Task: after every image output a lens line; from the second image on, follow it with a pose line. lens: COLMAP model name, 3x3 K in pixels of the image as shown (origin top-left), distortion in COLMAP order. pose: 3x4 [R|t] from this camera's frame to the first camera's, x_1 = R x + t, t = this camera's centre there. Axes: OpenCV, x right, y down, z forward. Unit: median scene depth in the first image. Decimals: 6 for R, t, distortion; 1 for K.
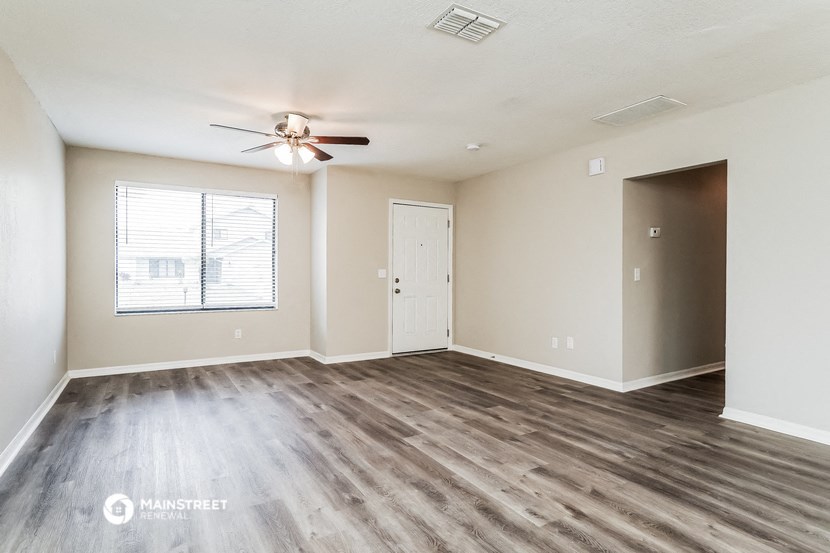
lens RADIAL K [[451.9, 0, 415.0], [0, 451.9, 276.5], [0, 0, 1]] dist [-0.001375, -0.000268]
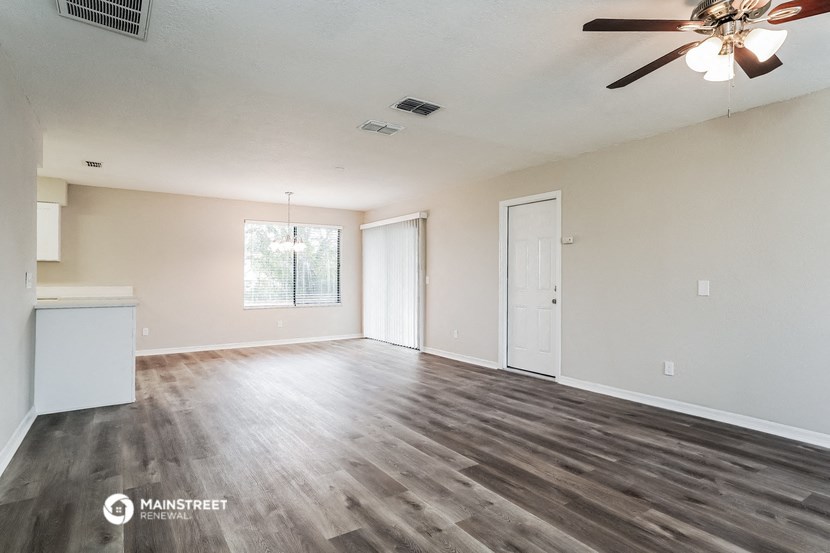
lens RADIAL K [[451.9, 0, 415.0], [0, 451.9, 276.5], [0, 0, 1]] dist [-0.001375, -0.000268]
pose [[-0.998978, -0.007184, -0.044632, 0.141144], [-0.007411, 0.999960, 0.004915, -0.017980], [0.044595, 0.005241, -0.998991, 1.885167]]
